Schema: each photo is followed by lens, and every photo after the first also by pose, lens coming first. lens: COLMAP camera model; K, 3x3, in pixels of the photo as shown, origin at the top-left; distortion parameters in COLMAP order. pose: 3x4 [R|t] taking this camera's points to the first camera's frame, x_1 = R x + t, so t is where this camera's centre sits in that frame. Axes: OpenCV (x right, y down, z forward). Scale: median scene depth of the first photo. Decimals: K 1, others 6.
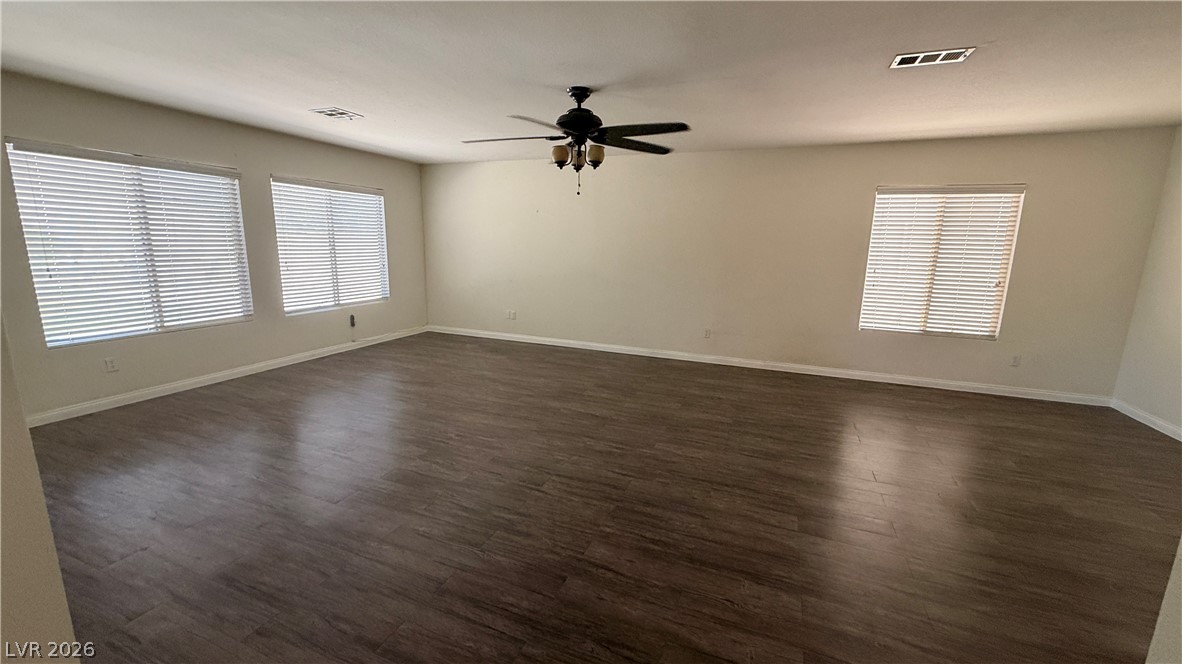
lens RADIAL K [[471.5, 0, 589.7], [0, 471.5, 330.3], [0, 0, 1]] dist [0.004622, -0.000169]
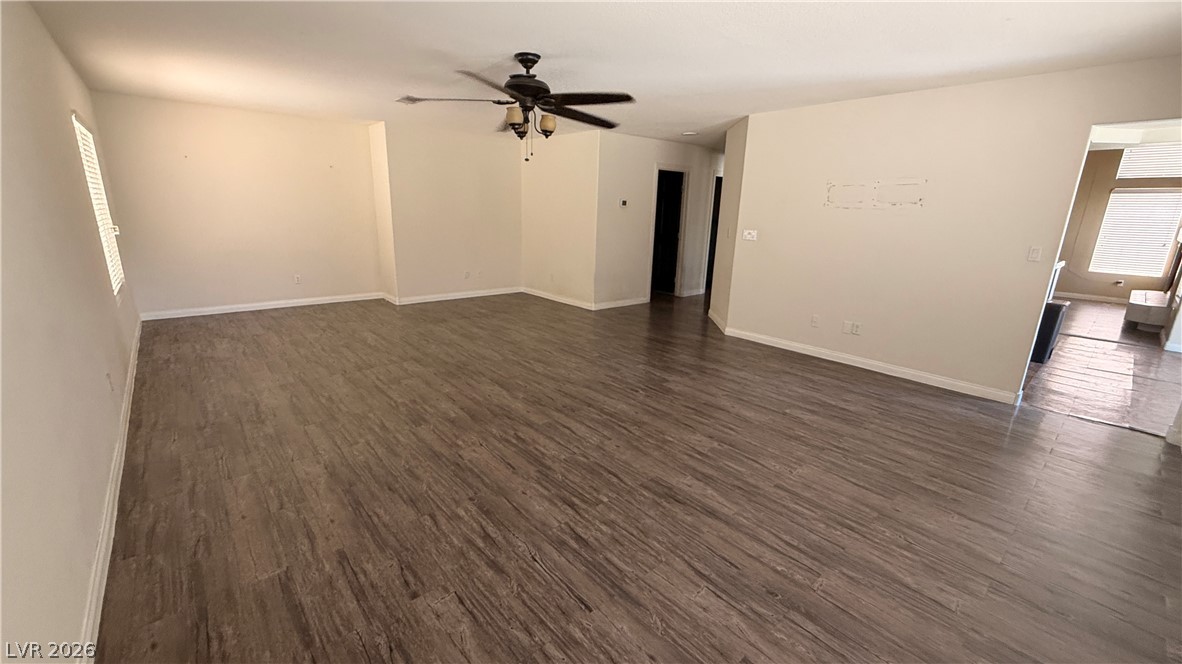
lens RADIAL K [[471.5, 0, 593.2], [0, 471.5, 332.1], [0, 0, 1]] dist [0.004622, -0.000169]
pose [[-0.893221, -0.158928, 0.420593, -0.586107], [0.038630, 0.904859, 0.423954, -0.347405], [-0.447956, 0.394932, -0.802100, 1.743334]]
